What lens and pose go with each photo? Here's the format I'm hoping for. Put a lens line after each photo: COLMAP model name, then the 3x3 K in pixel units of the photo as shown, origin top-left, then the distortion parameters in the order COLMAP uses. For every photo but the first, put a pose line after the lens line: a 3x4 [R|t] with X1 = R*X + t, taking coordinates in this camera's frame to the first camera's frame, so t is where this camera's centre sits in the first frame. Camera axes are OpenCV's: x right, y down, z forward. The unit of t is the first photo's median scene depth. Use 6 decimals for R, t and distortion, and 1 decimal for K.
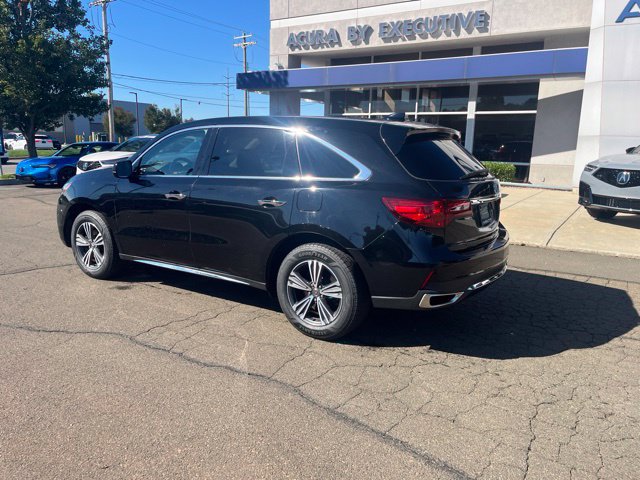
lens RADIAL K [[482.7, 0, 318.0], [0, 482.7, 236.6], [0, 0, 1]] dist [0.077385, -0.100702]
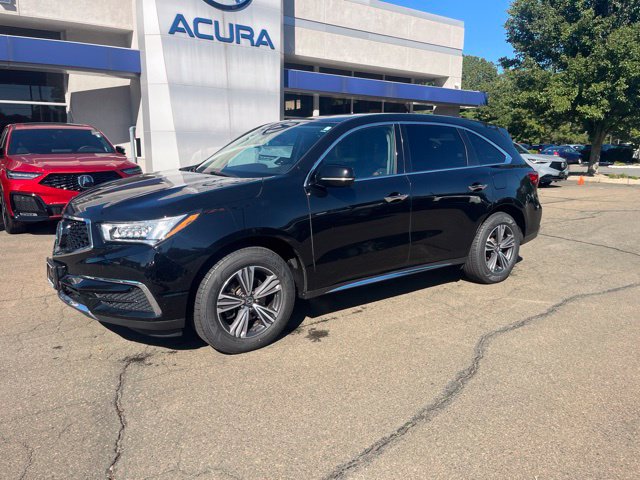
lens RADIAL K [[482.7, 0, 319.0], [0, 482.7, 234.3], [0, 0, 1]] dist [0.077385, -0.100702]
pose [[0.347859, -0.188130, 0.918478, -1.009808], [0.179998, 0.974837, 0.131502, -0.136976], [-0.920106, 0.119580, 0.372969, 0.672109]]
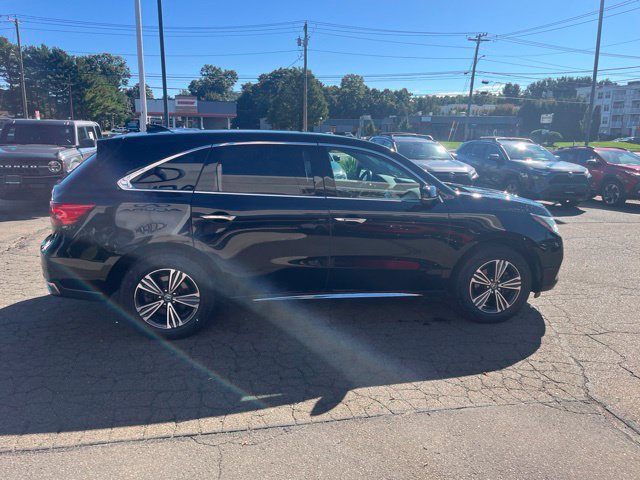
lens RADIAL K [[482.7, 0, 318.6], [0, 482.7, 231.1], [0, 0, 1]] dist [0.077385, -0.100702]
pose [[-0.721176, 0.106274, -0.684551, 0.537483], [-0.162989, 0.934394, 0.316770, -0.348814], [0.673305, 0.340021, -0.656541, 1.632165]]
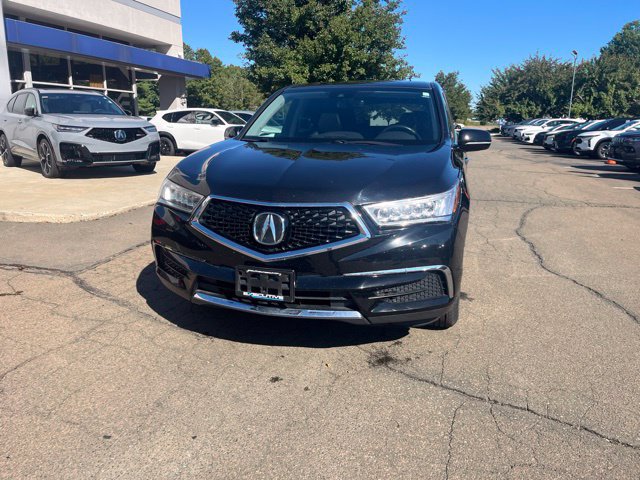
lens RADIAL K [[482.7, 0, 318.5], [0, 482.7, 235.1], [0, 0, 1]] dist [0.077385, -0.100702]
pose [[-0.294468, -0.241946, 0.924527, -0.988021], [0.168642, 0.939084, 0.299469, -0.245559], [-0.940664, 0.244098, -0.235728, 1.313714]]
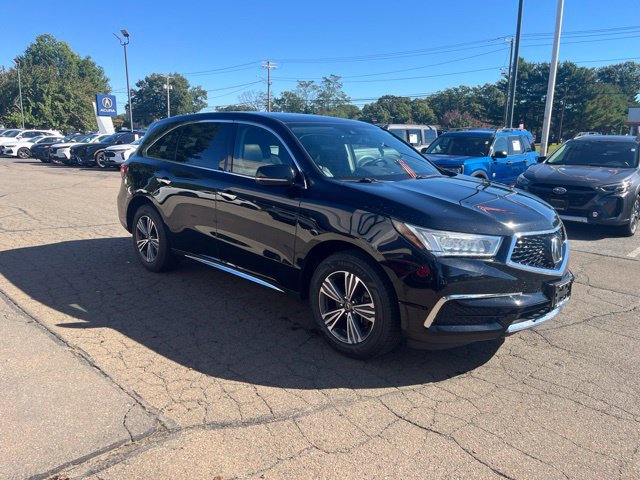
lens RADIAL K [[482.7, 0, 318.6], [0, 482.7, 241.8], [0, 0, 1]] dist [0.077385, -0.100702]
pose [[-0.980470, -0.079767, 0.179768, -0.335223], [-0.002506, 0.919048, 0.394137, -0.368646], [-0.196654, 0.385989, -0.901299, 1.862593]]
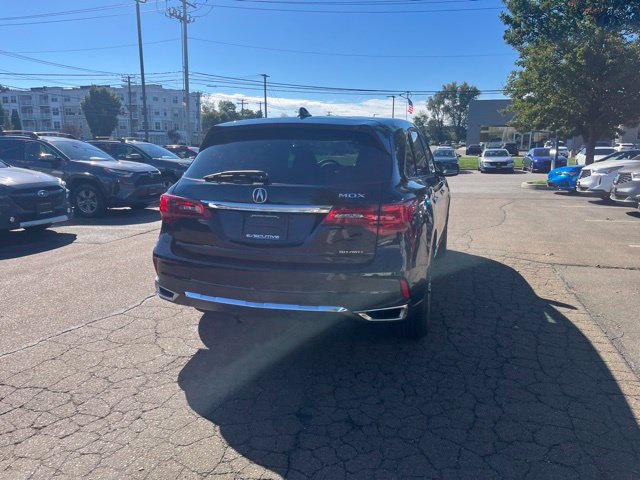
lens RADIAL K [[482.7, 0, 318.6], [0, 482.7, 235.9], [0, 0, 1]] dist [0.077385, -0.100702]
pose [[0.286738, 0.159109, -0.944704, 0.831669], [-0.180595, 0.977409, 0.109803, -0.101215], [0.940833, 0.139124, 0.308995, 0.619001]]
